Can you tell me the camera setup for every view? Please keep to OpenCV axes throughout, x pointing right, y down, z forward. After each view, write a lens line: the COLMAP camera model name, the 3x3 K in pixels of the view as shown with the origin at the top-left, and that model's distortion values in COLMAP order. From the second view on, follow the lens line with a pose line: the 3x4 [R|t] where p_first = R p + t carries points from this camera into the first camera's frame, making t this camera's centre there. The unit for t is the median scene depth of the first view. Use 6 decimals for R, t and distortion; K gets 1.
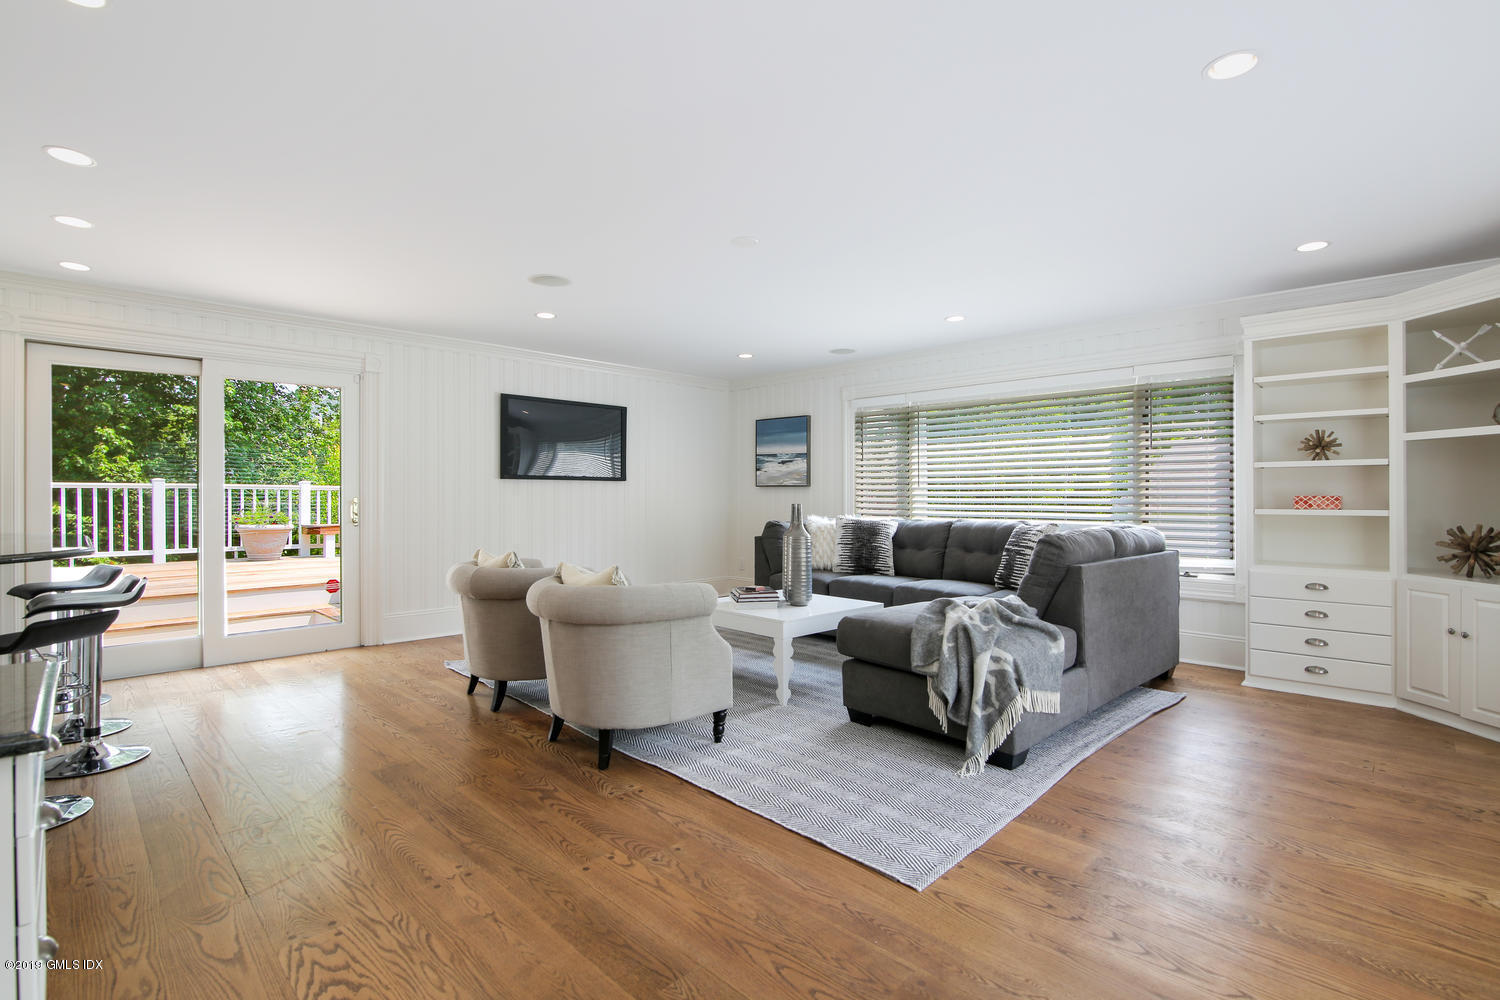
lens RADIAL K [[693.5, 0, 741.2], [0, 693.5, 492.9], [0, 0, 1]] dist [-0.003928, -0.000728]
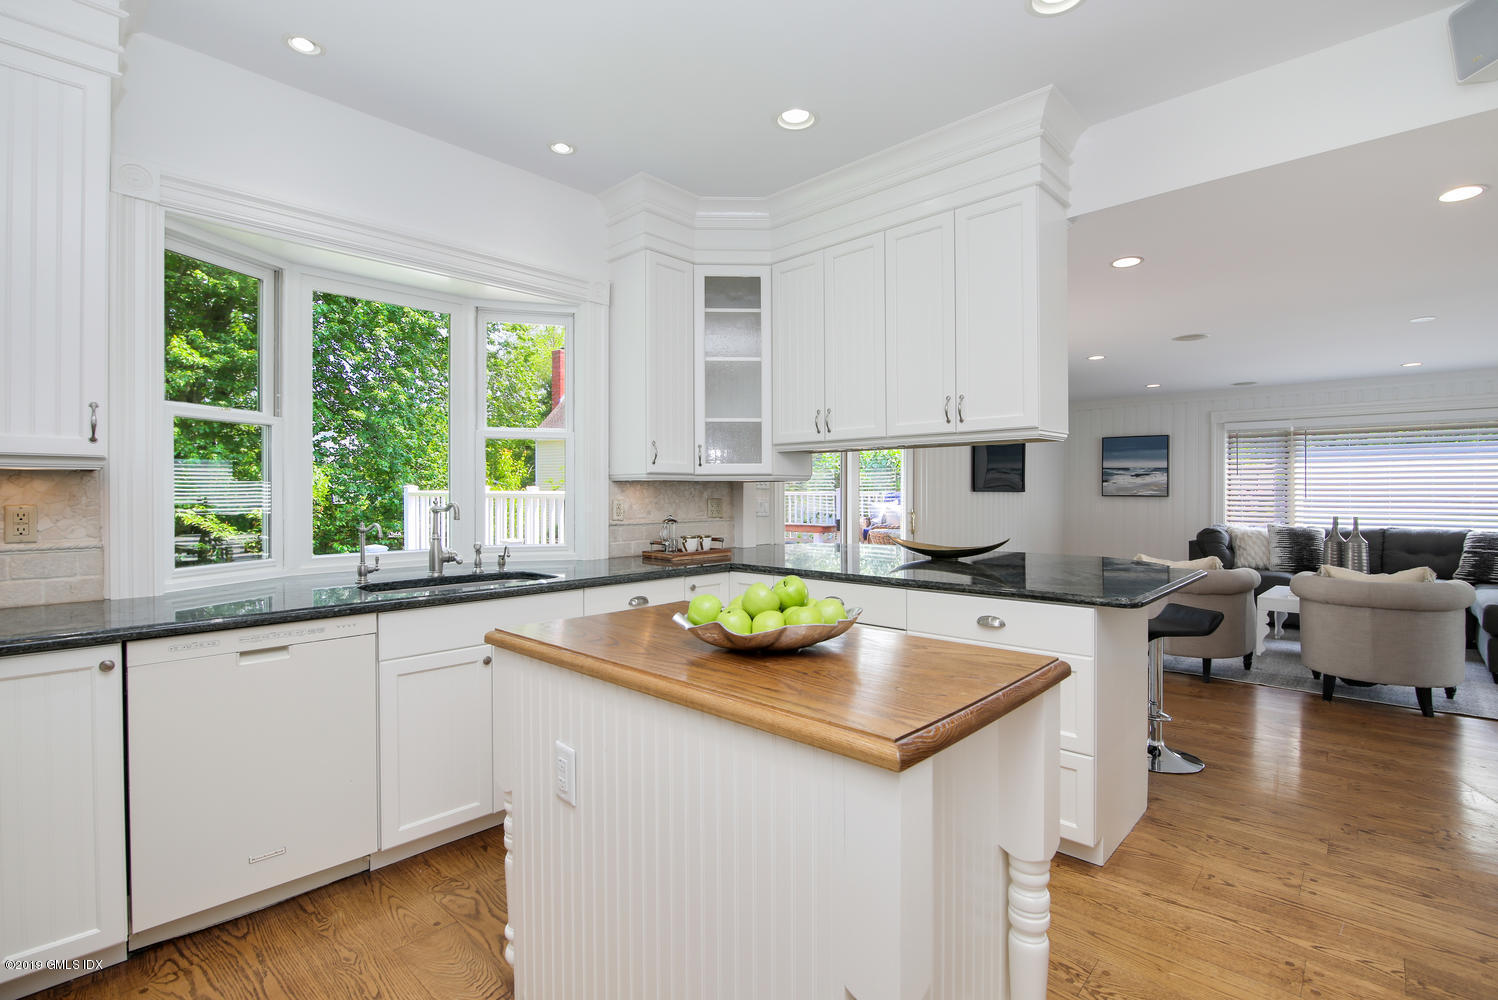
lens RADIAL K [[692.6, 0, 740.2], [0, 692.6, 492.9], [0, 0, 1]] dist [-0.003928, -0.000728]
pose [[0.998955, 0.002286, 0.045637, -0.688431], [-0.002497, 0.999986, 0.004565, -0.019507], [-0.045626, -0.004674, 0.998948, -0.123085]]
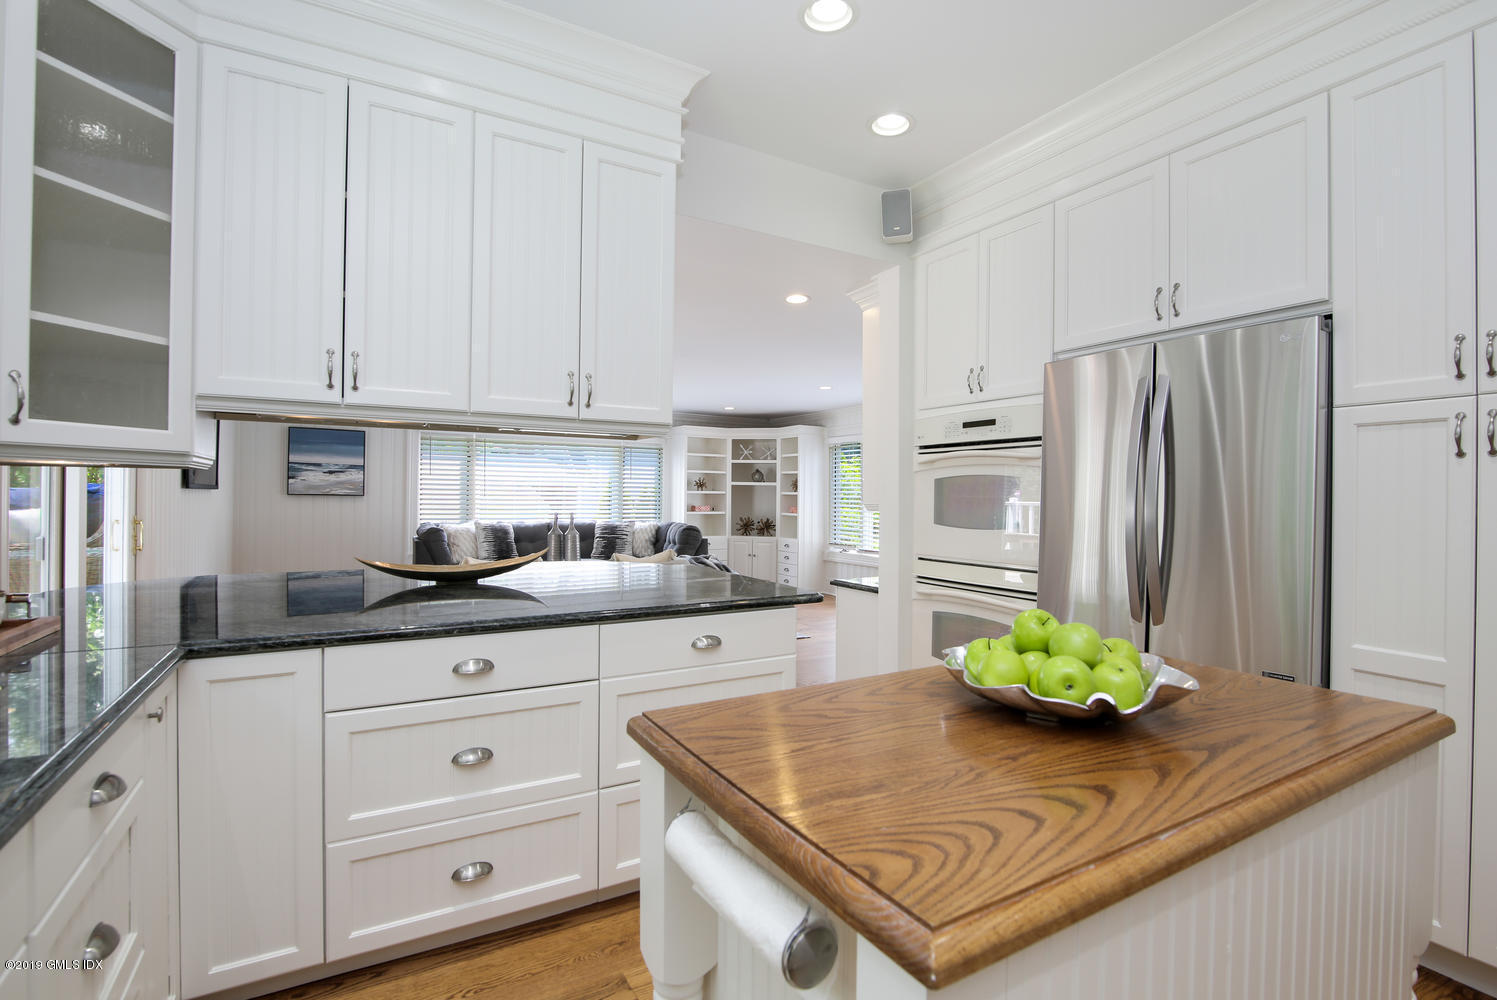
lens RADIAL K [[714.7, 0, 748.5], [0, 714.7, 500.0], [0, 0, 1]] dist [0.013220, -0.000302]
pose [[0.247528, -0.001747, 0.968879, -0.868213], [-0.013596, 0.999894, 0.005276, -0.017859], [-0.968785, -0.014478, 0.247478, 0.141866]]
